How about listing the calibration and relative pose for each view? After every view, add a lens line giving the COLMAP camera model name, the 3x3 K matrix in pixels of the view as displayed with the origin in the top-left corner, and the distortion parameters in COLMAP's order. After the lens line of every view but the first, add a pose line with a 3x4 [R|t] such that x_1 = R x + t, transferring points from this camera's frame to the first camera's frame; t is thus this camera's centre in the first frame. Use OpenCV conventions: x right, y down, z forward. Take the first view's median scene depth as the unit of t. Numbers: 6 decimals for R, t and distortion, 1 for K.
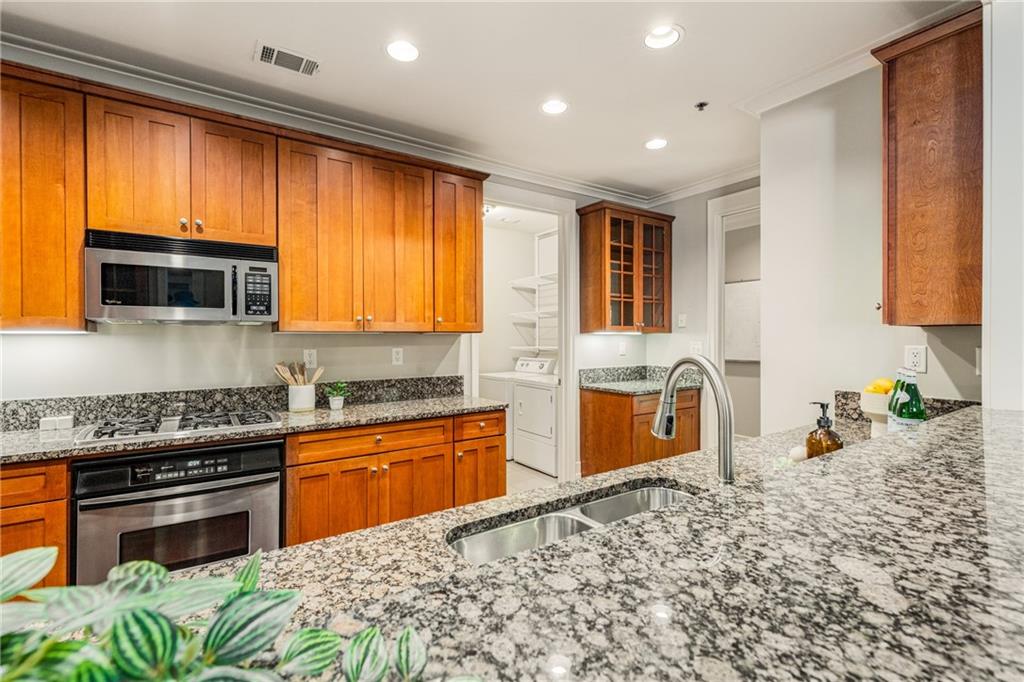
lens RADIAL K [[456.7, 0, 514.4], [0, 456.7, 342.8], [0, 0, 1]] dist [0.002969, 0.000180]
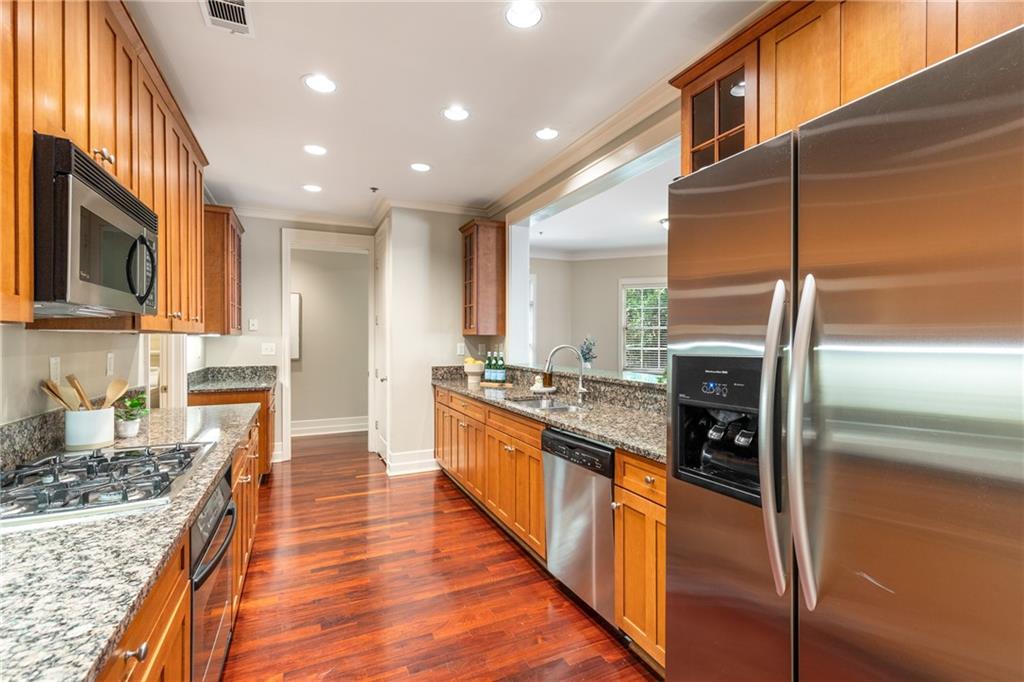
lens RADIAL K [[459.5, 0, 515.2], [0, 459.5, 340.1], [0, 0, 1]] dist [0.005930, -0.000723]
pose [[0.163058, 0.001263, 0.986616, -0.700763], [0.010623, 0.999939, -0.003036, 0.000427], [-0.986559, 0.010976, 0.163035, 0.187786]]
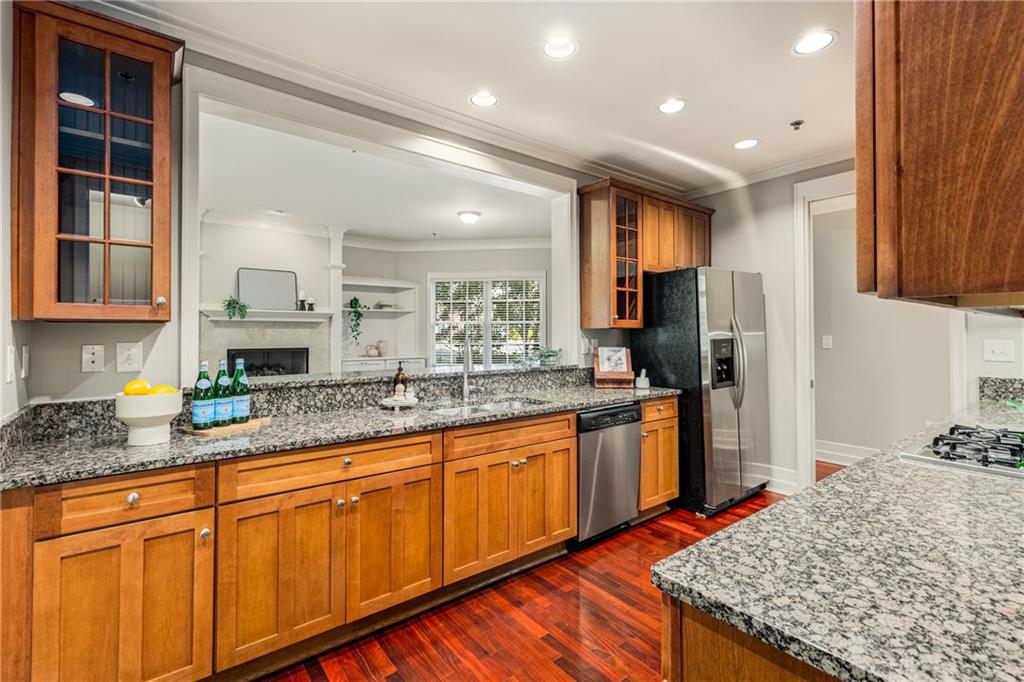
lens RADIAL K [[464.5, 0, 514.0], [0, 464.5, 326.6], [0, 0, 1]] dist [0.006147, 0.000288]
pose [[-0.997645, 0.002862, -0.068533, 0.066176], [0.003239, 0.999980, -0.005396, -0.008133], [0.068516, -0.005605, -0.997634, 0.938292]]
